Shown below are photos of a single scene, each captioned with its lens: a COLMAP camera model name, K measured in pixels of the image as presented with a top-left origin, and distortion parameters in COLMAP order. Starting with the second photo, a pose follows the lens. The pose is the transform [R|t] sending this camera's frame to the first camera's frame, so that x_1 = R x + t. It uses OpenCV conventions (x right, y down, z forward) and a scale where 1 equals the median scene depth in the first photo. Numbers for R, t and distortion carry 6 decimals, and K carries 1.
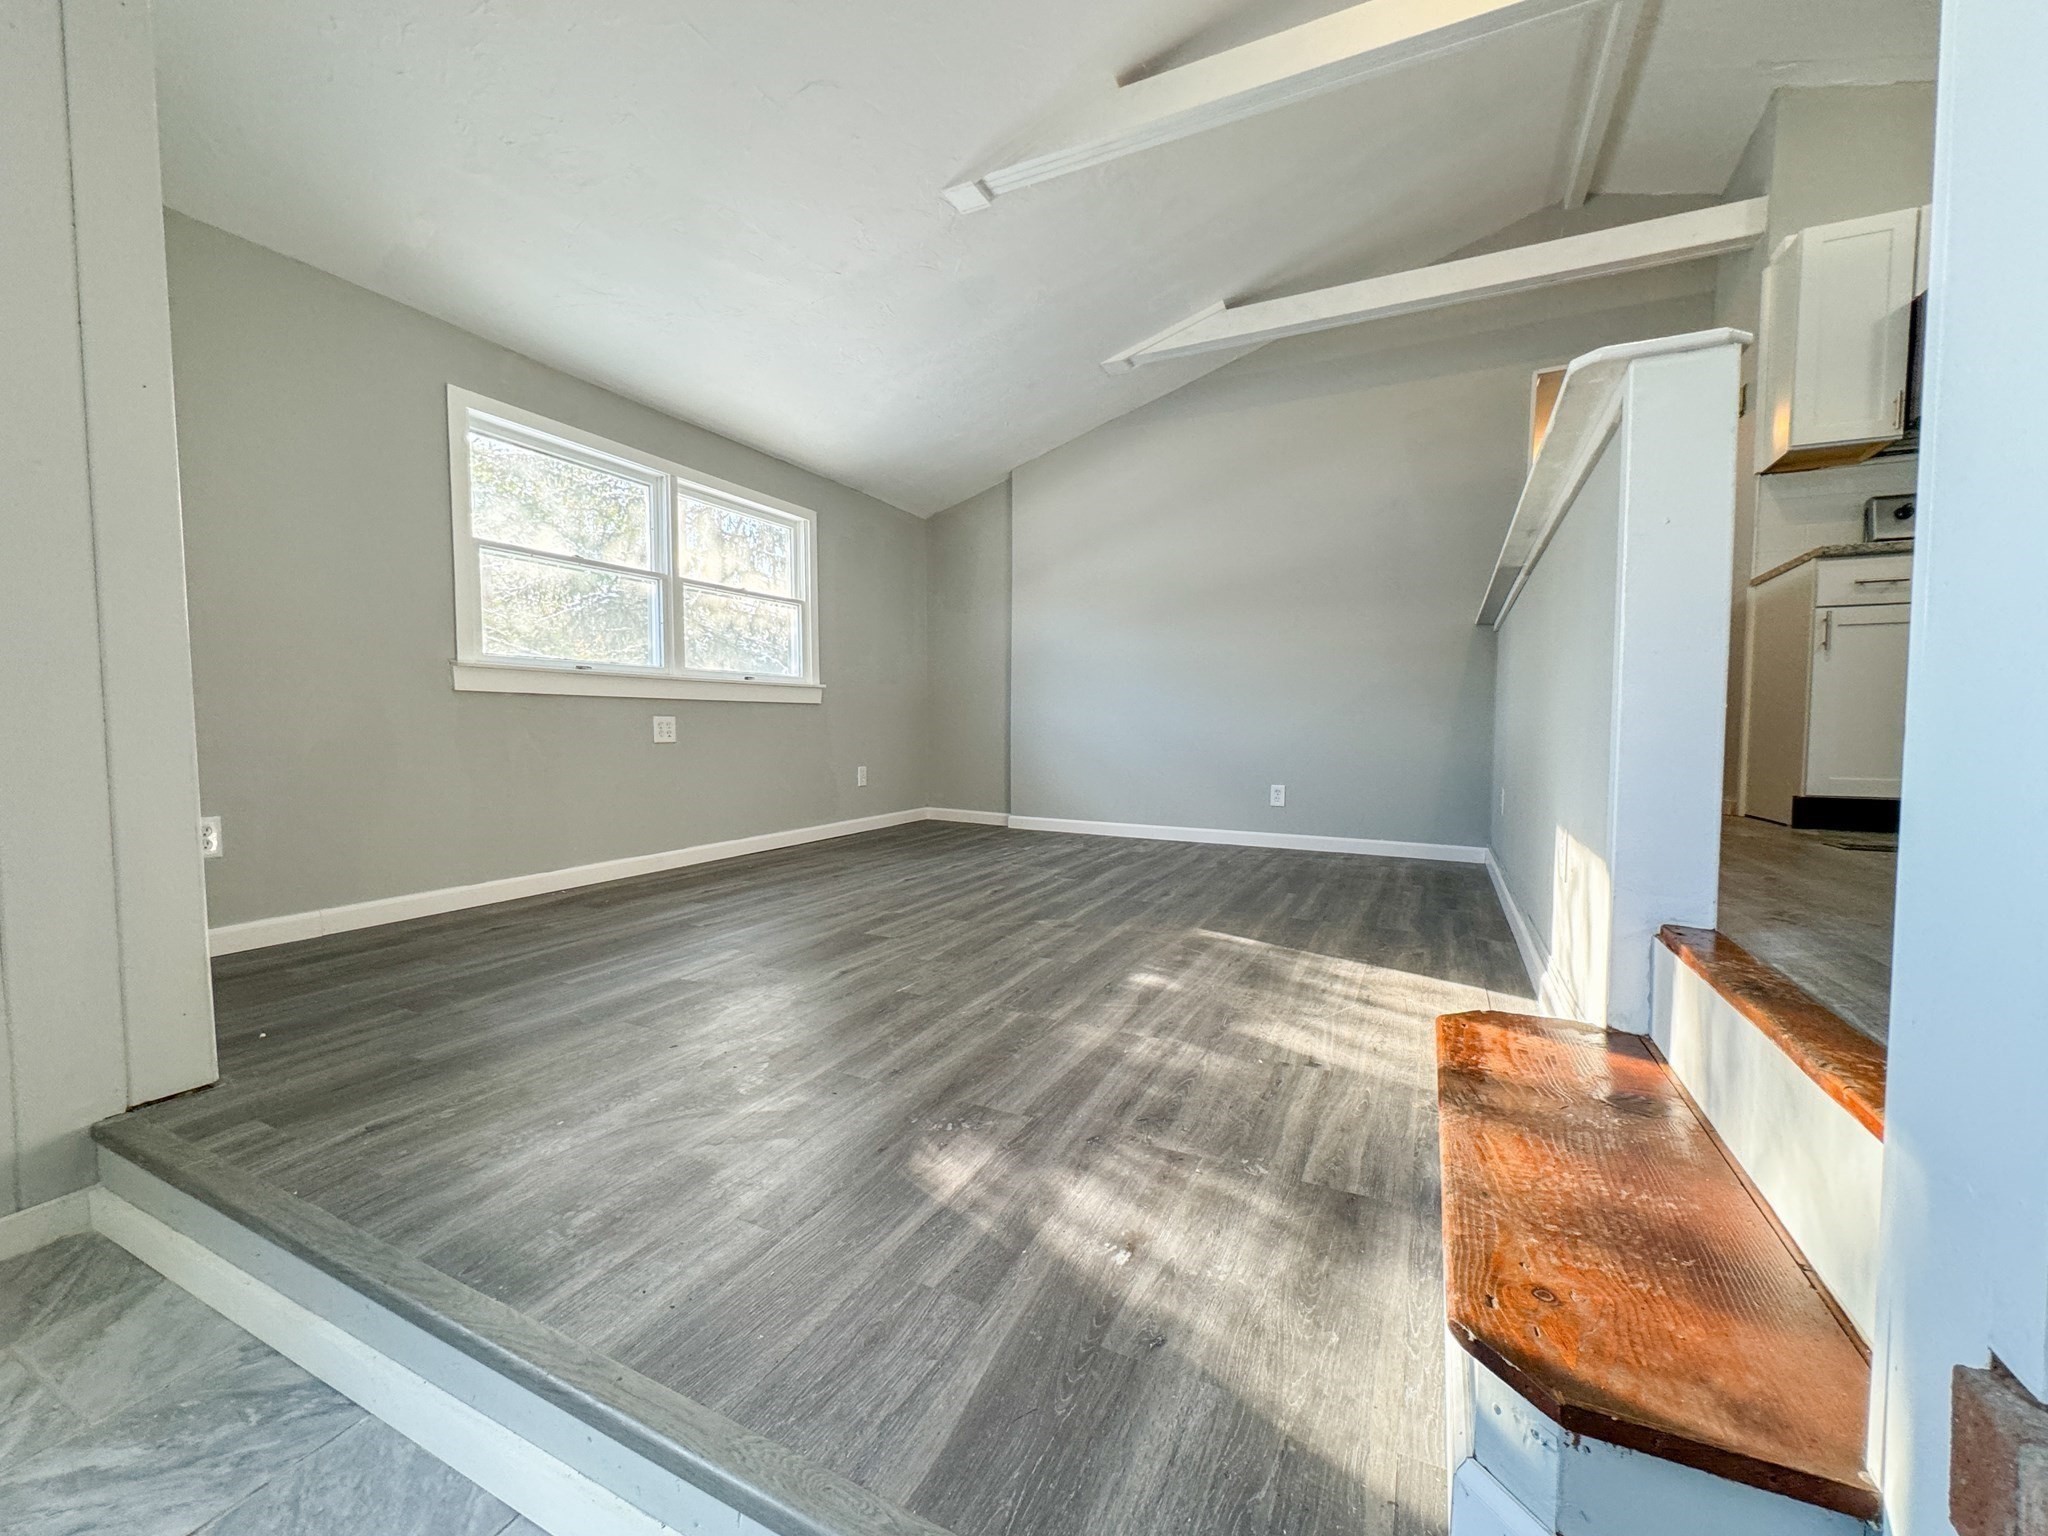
lens RADIAL K [[833.8, 0, 1022.0], [0, 833.8, 777.7], [0, 0, 1]] dist [0.001747, -0.001643]
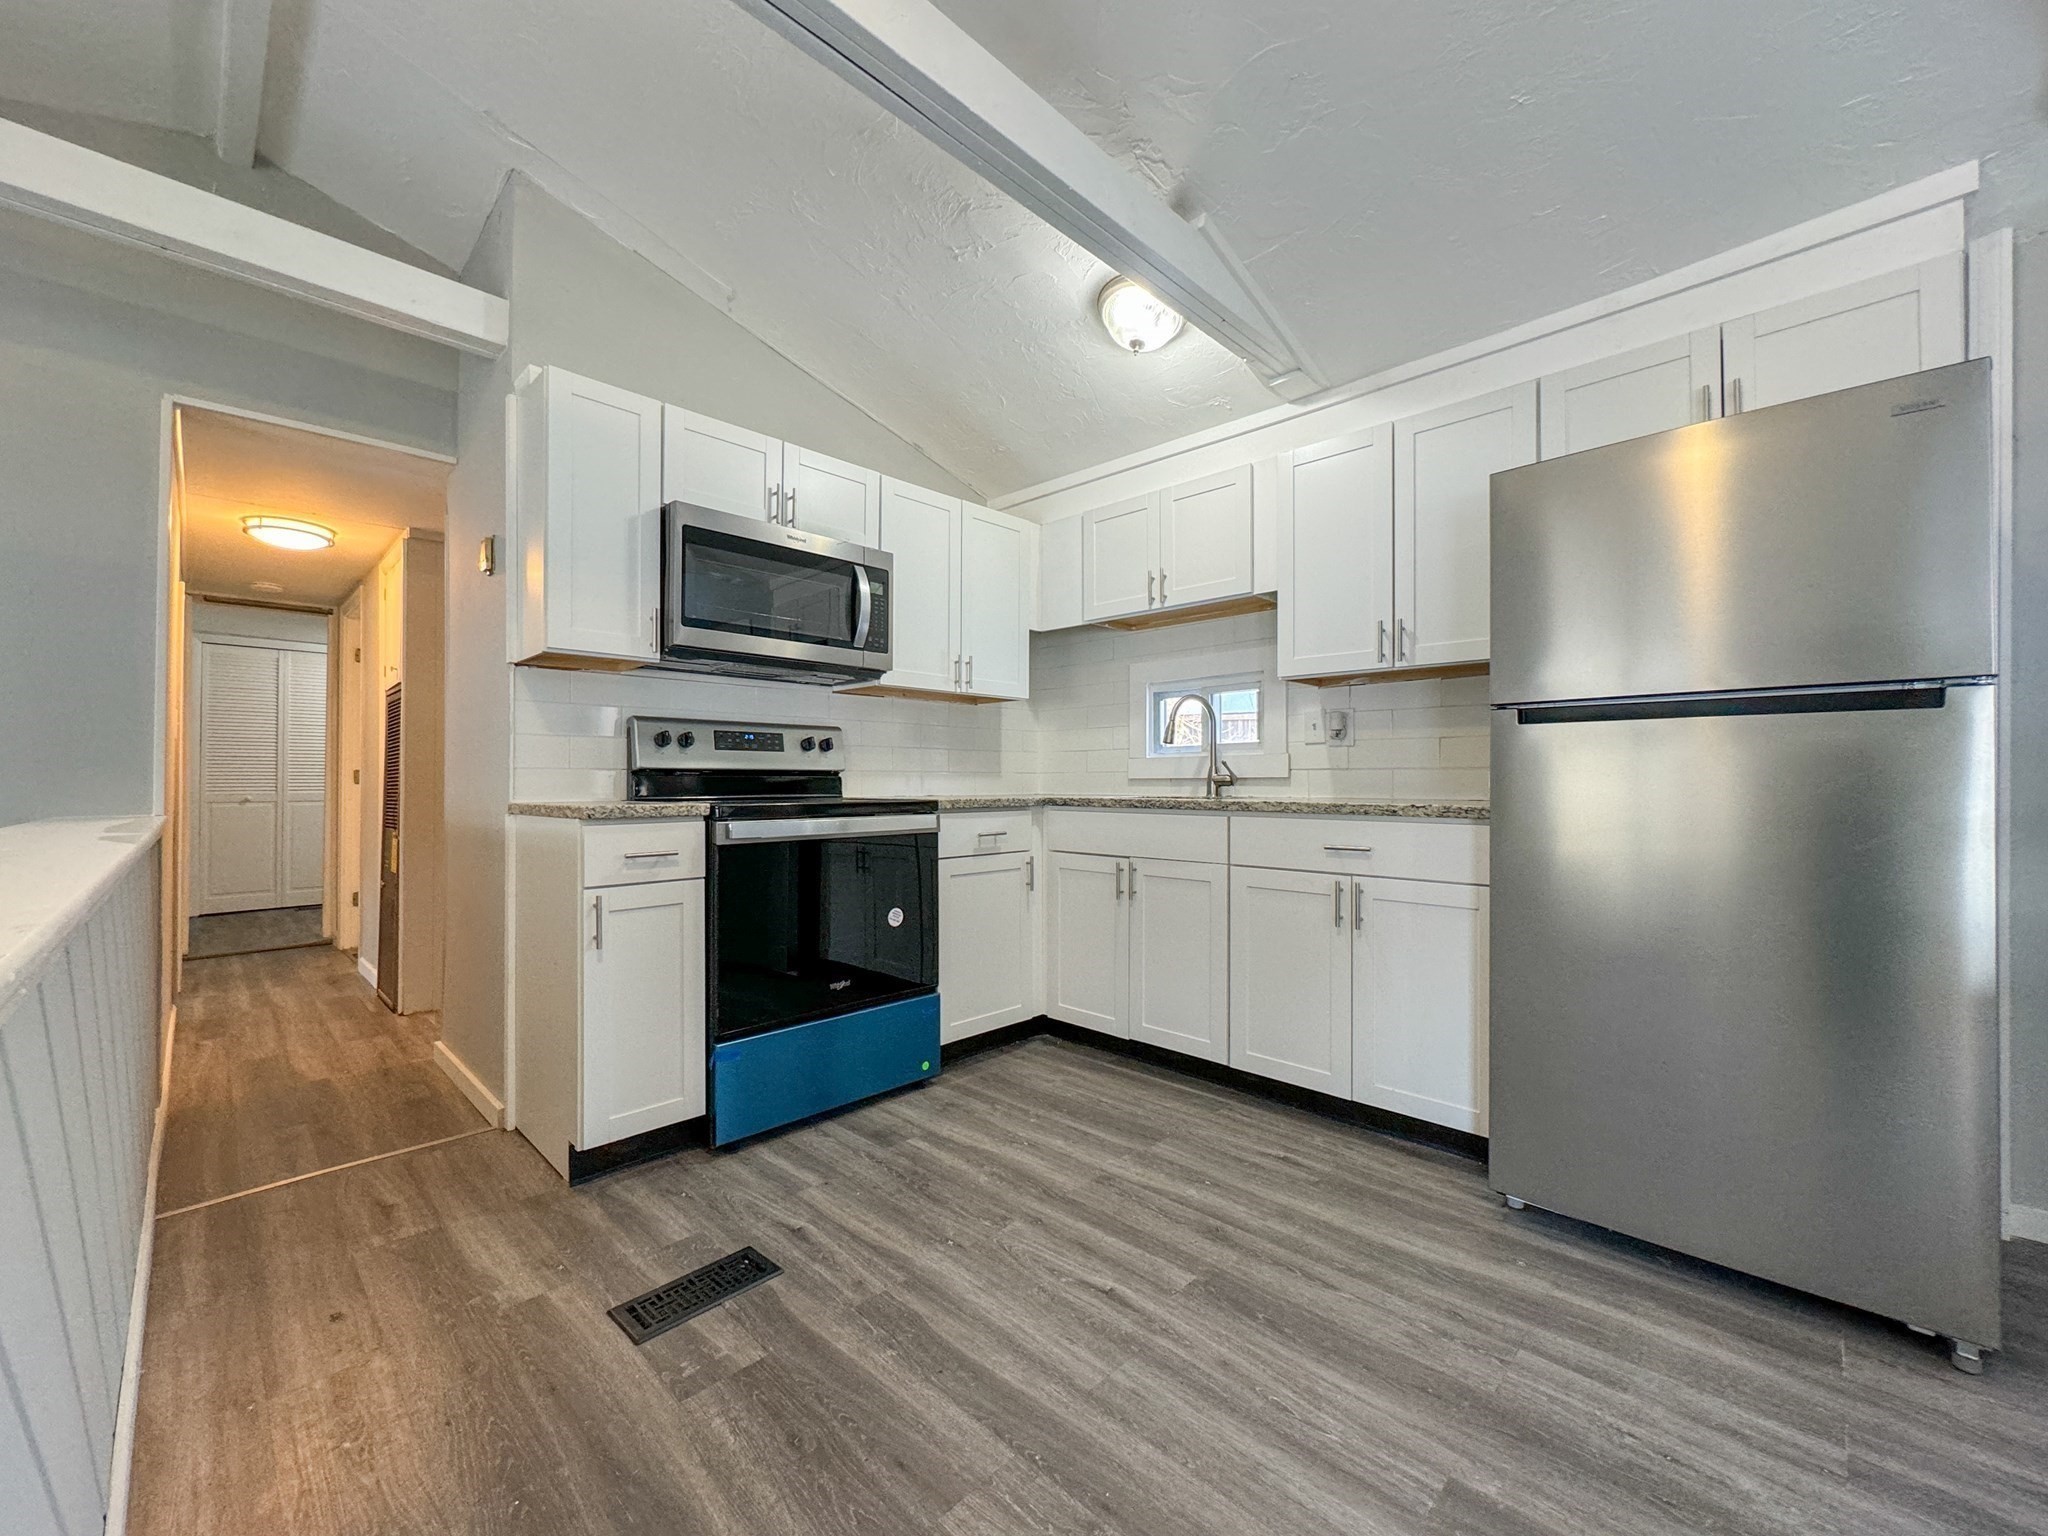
lens RADIAL K [[833.8, 0, 1014.3], [0, 833.8, 772.4], [0, 0, 1]] dist [0.001747, -0.001643]
pose [[0.331538, 0.002696, 0.943438, 0.283740], [0.056840, 0.998122, -0.022826, -0.193181], [-0.941728, 0.061192, 0.330762, 0.291293]]
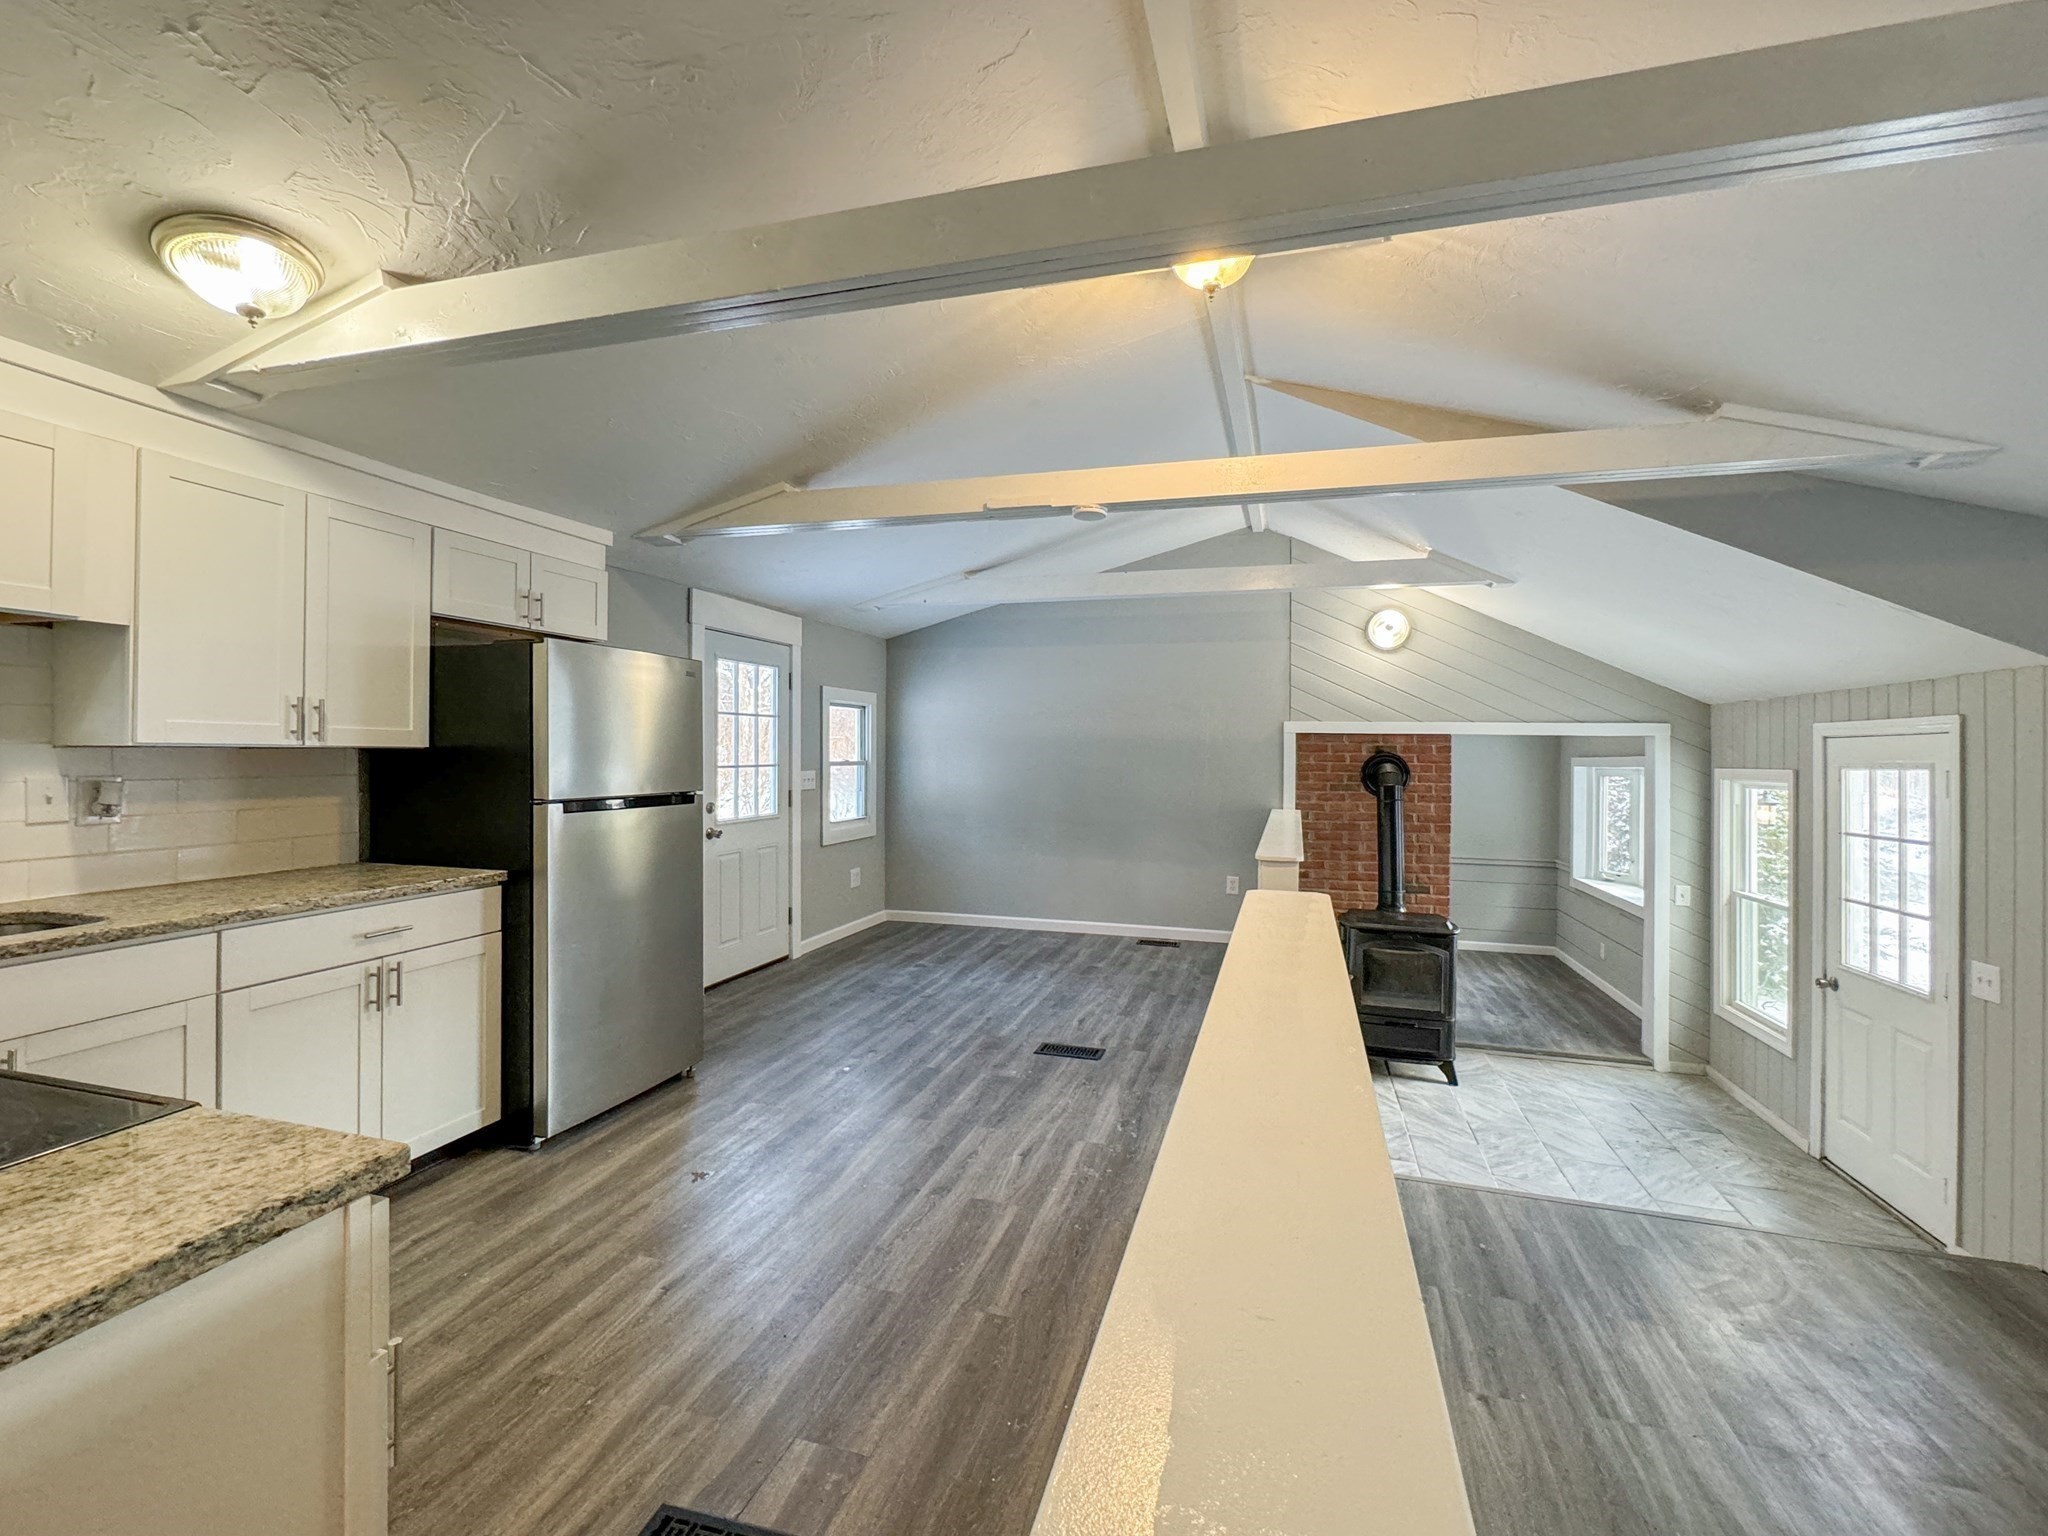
lens RADIAL K [[833.8, 0, 1043.0], [0, 833.8, 768.7], [0, 0, 1]] dist [0.001747, -0.001643]
pose [[-0.985821, -0.011631, -0.167395, 0.542186], [-0.023922, 0.997147, 0.071600, -0.307445], [0.166085, 0.074589, -0.983286, 0.912006]]
